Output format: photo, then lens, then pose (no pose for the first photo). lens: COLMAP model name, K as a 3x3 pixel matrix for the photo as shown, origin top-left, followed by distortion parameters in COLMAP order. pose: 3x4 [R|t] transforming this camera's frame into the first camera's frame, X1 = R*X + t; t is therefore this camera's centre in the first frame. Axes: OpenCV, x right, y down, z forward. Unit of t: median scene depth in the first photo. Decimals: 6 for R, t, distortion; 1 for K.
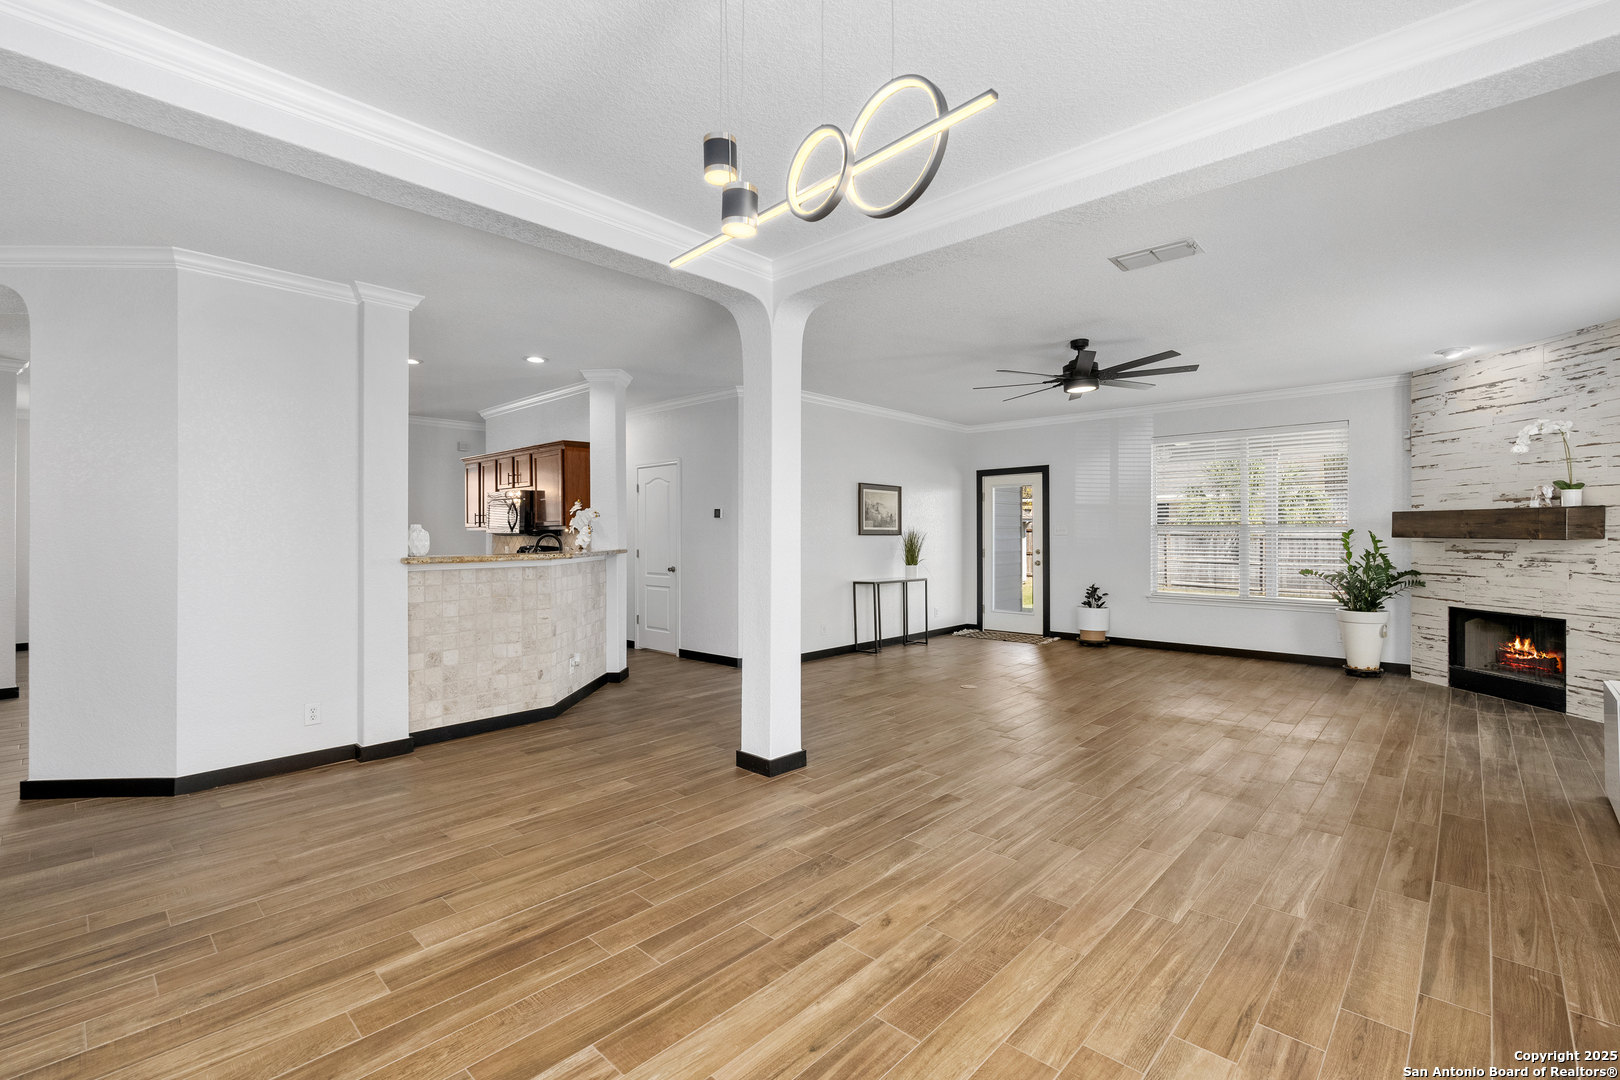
lens RADIAL K [[710.2, 0, 817.0], [0, 710.2, 542.6], [0, 0, 1]] dist [-0.006762, -0.000038]
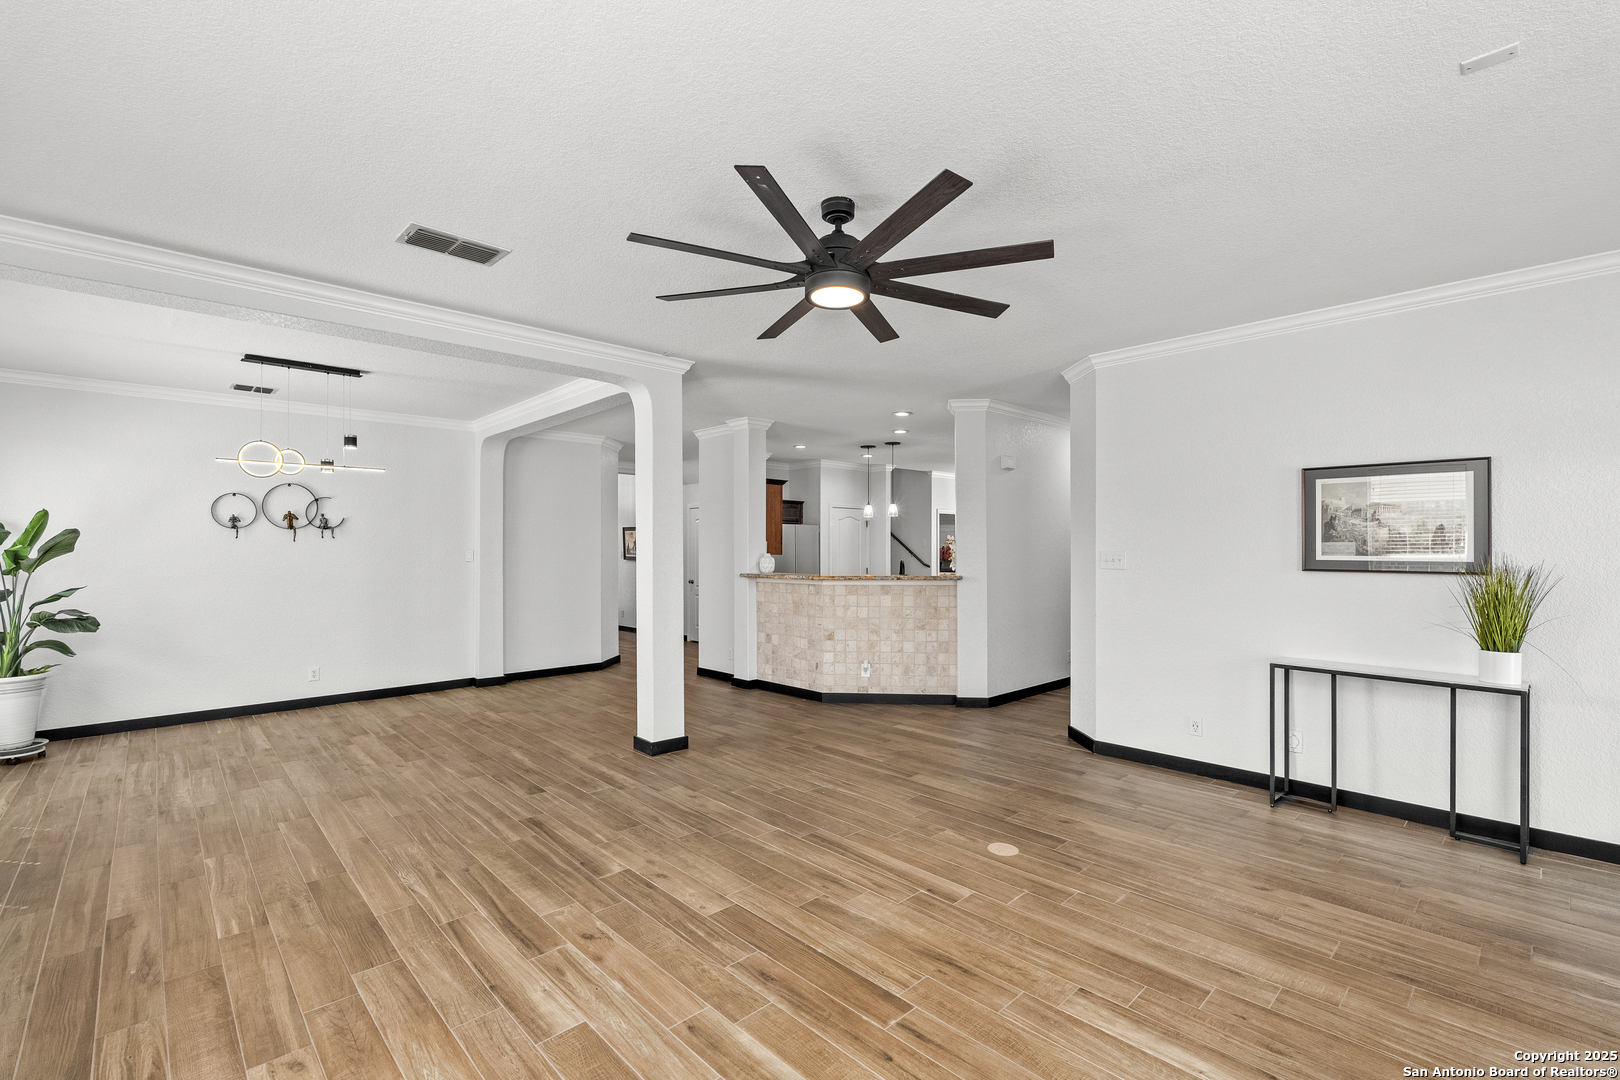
lens RADIAL K [[710.2, 0, 817.6], [0, 710.2, 537.5], [0, 0, 1]] dist [-0.006762, -0.000038]
pose [[-0.059366, -0.013920, -0.998139, 1.392415], [-0.009857, 0.999862, -0.013358, -0.056269], [0.998188, 0.009045, -0.059495, 1.582774]]
